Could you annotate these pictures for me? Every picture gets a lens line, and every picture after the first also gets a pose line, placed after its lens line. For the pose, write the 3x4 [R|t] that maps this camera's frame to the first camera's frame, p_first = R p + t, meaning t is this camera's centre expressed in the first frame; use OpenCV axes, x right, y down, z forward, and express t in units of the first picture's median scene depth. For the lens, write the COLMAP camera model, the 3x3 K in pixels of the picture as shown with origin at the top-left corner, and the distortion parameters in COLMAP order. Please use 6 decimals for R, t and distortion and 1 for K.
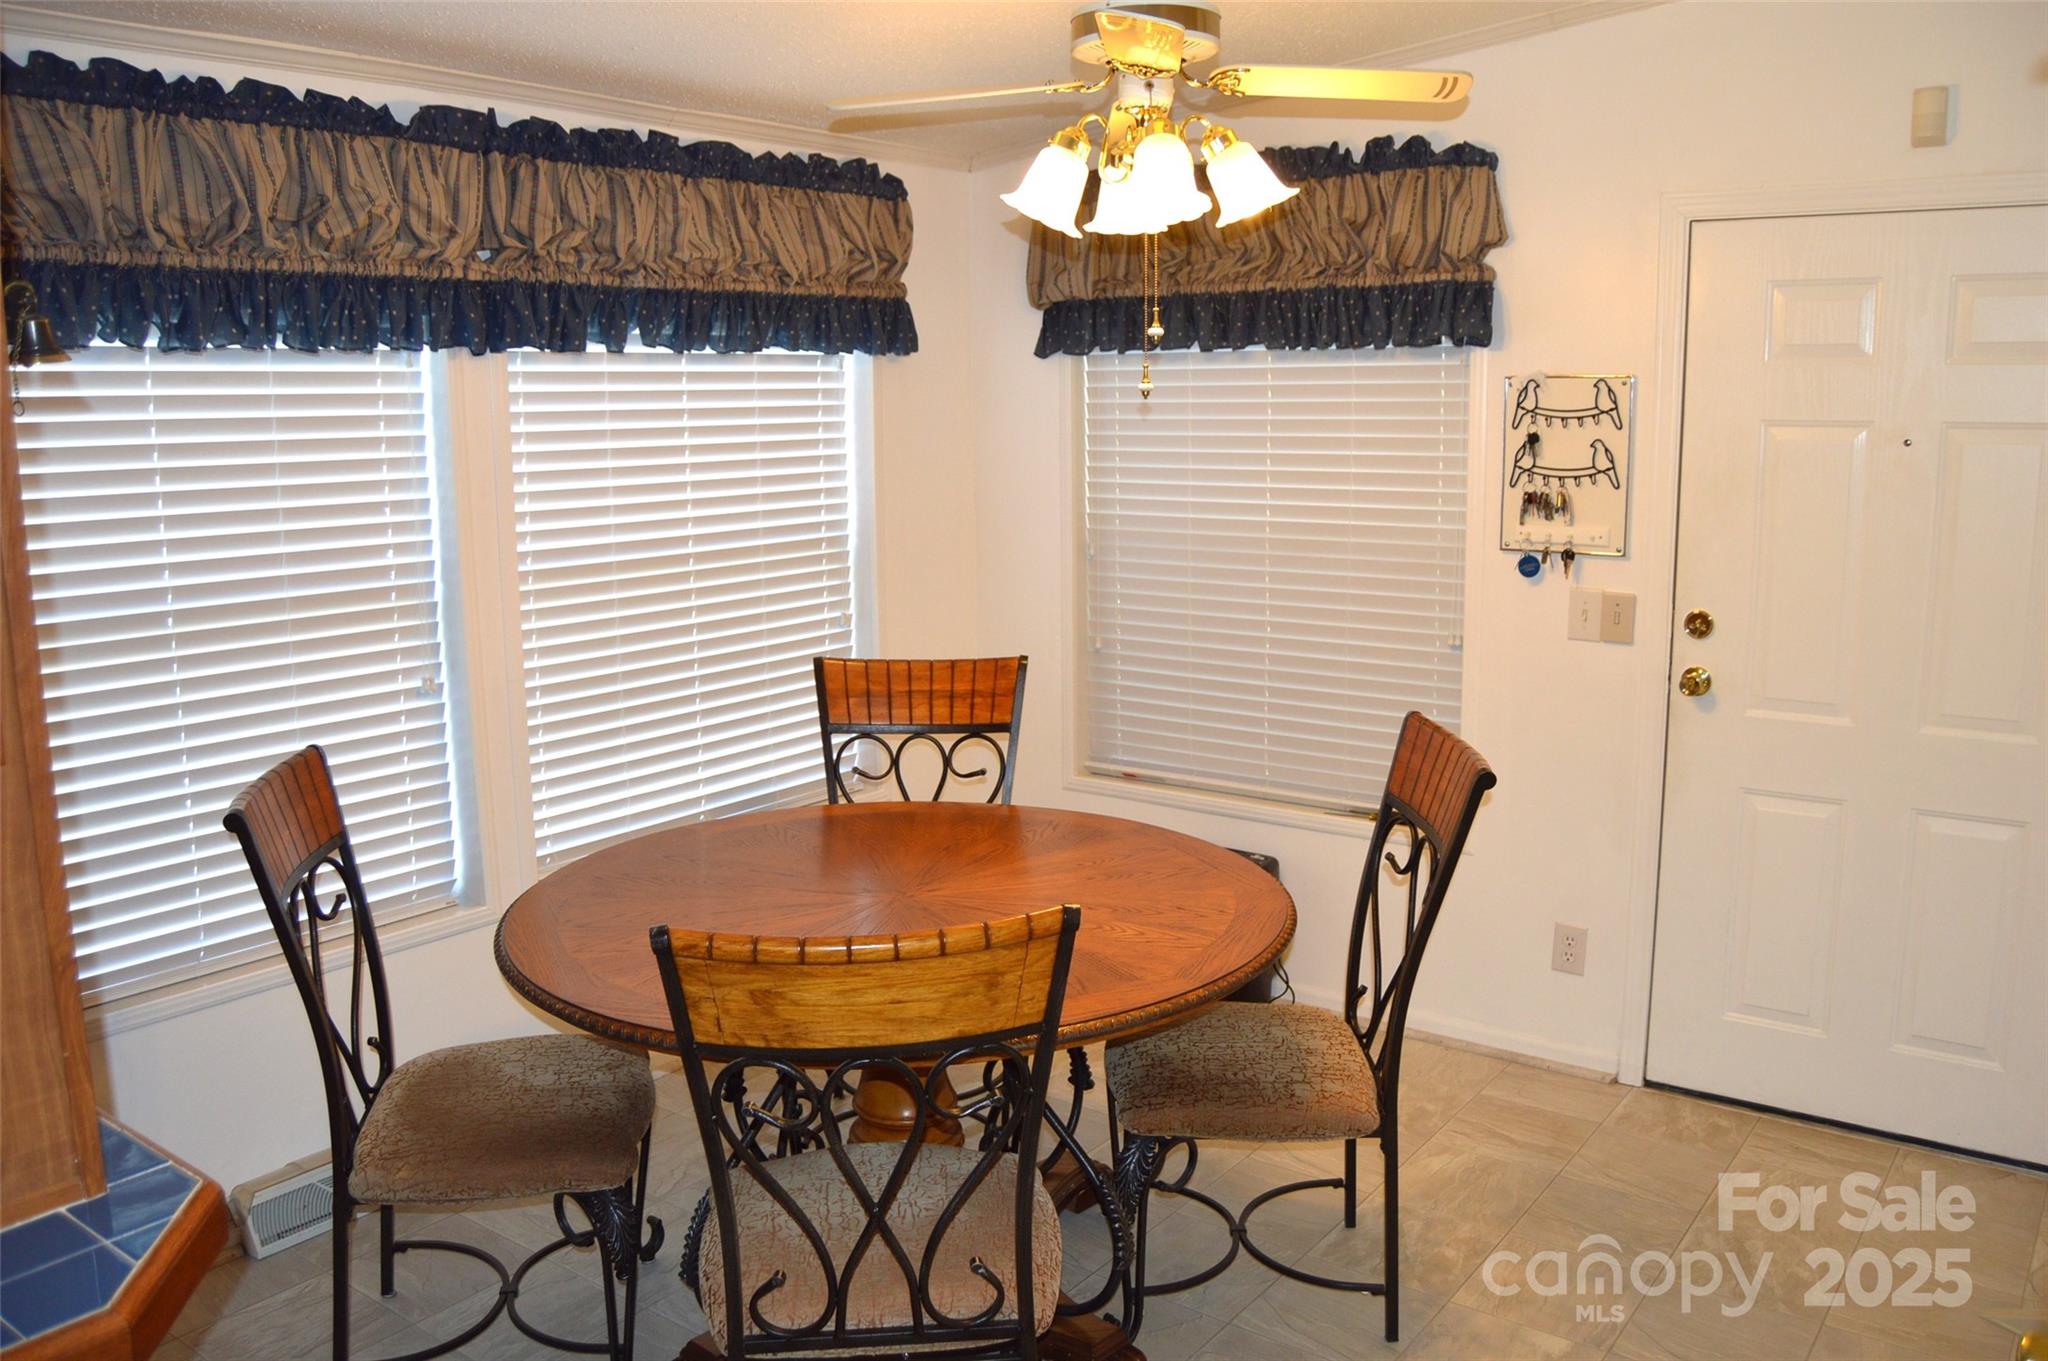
lens RADIAL K [[1626.1, 0, 1021.6], [0, 1626.1, 670.7], [0, 0, 1]] dist [-0.091405, 0.032444]
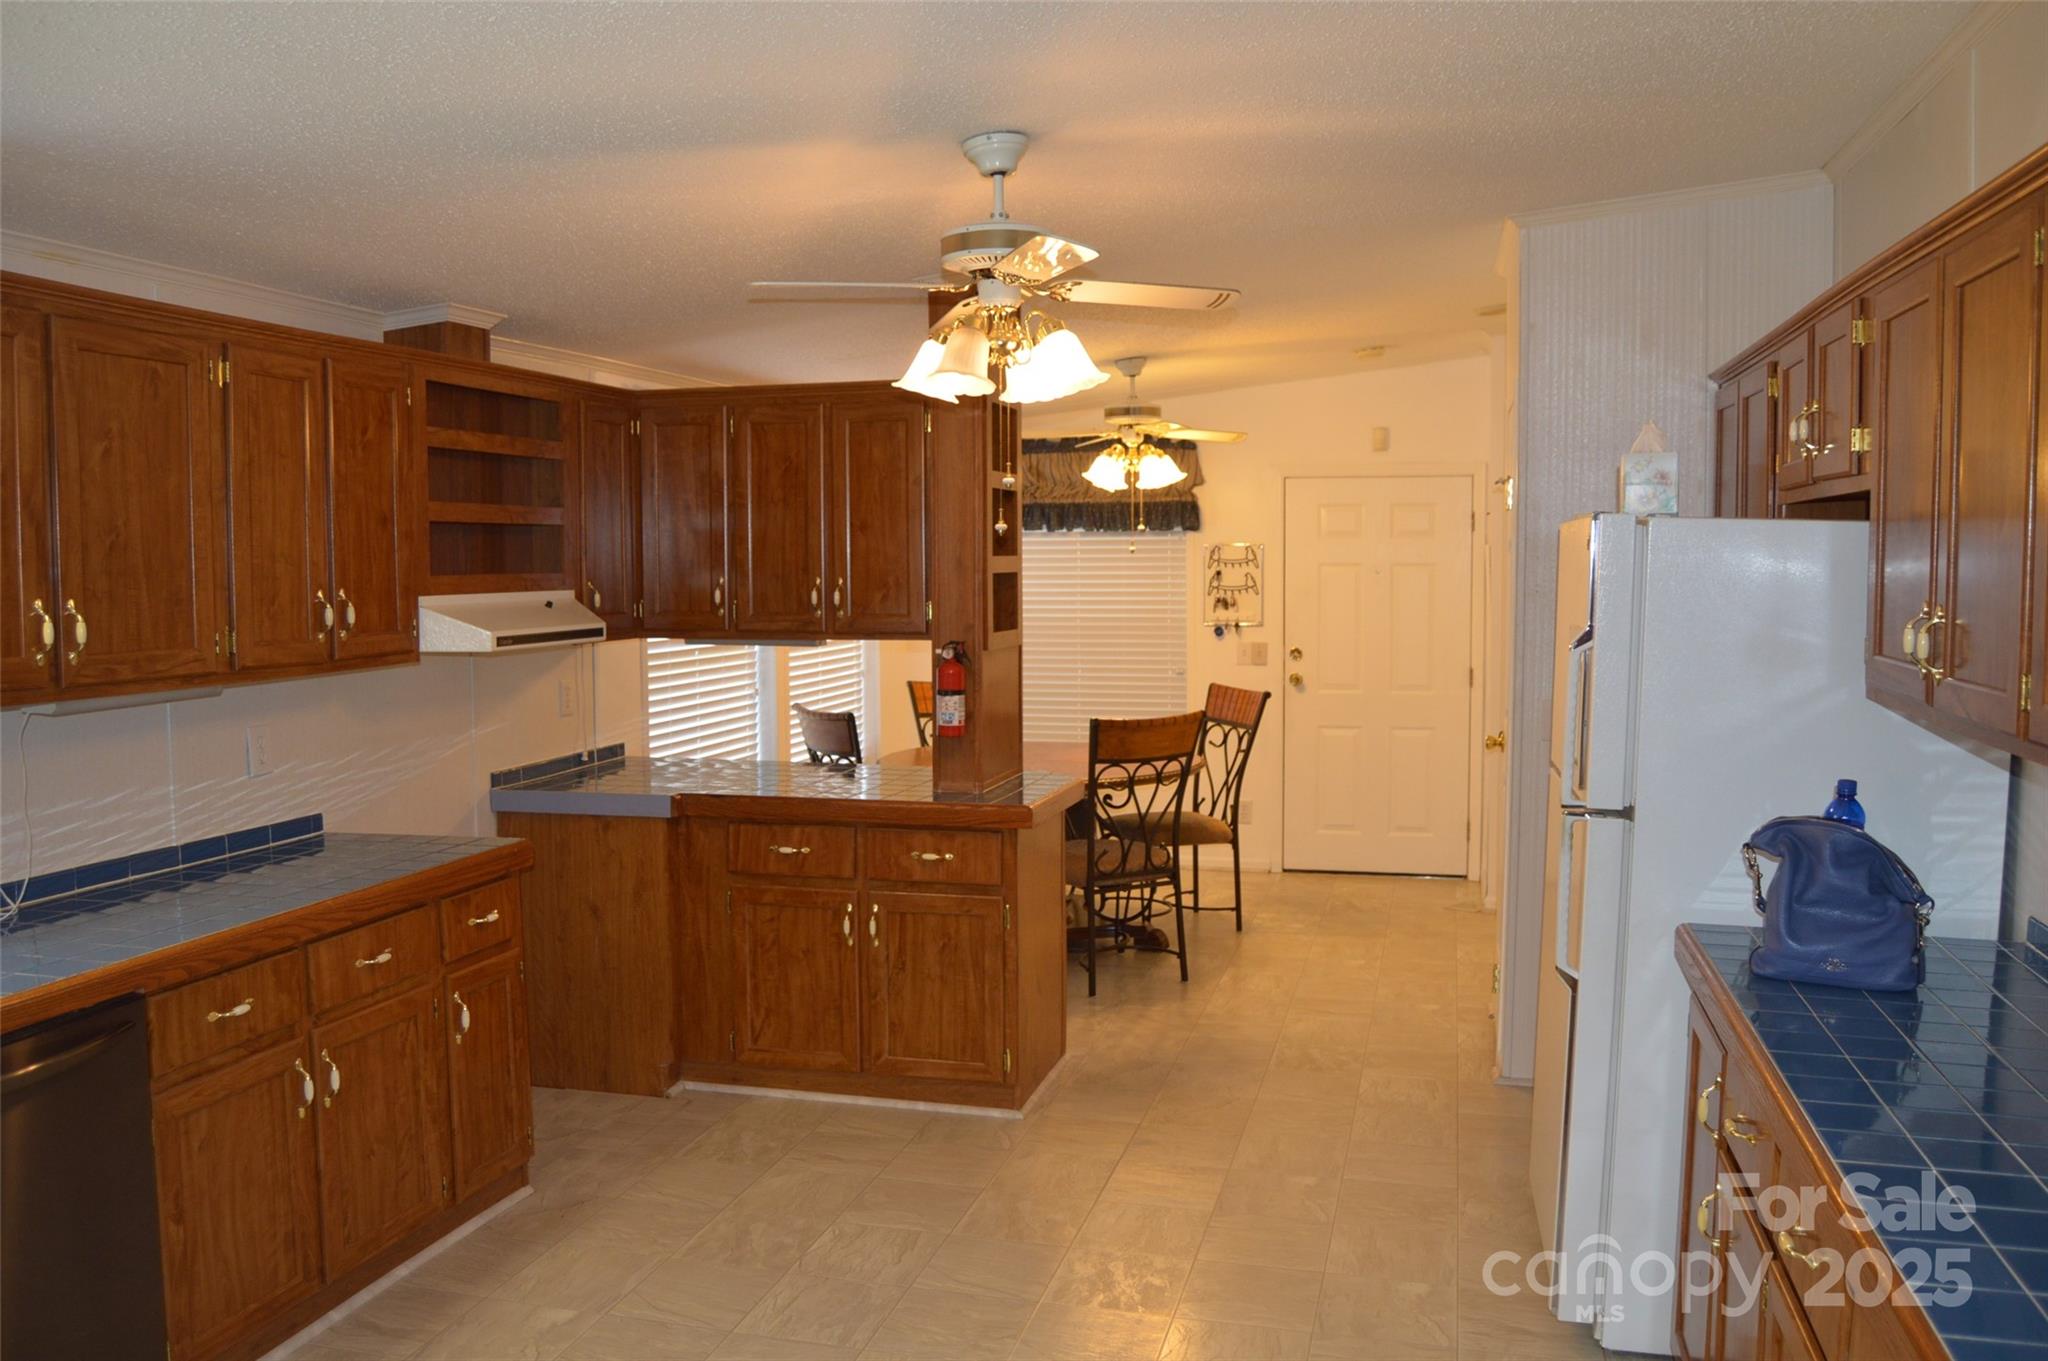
lens RADIAL K [[1626.1, 0, 1024.7], [0, 1626.1, 675.7], [0, 0, 1]] dist [-0.091405, 0.032444]
pose [[0.927320, -0.021855, 0.373630, -0.753963], [0.058880, 0.994381, -0.087969, 0.173019], [-0.369608, 0.103575, 0.923397, -0.924400]]
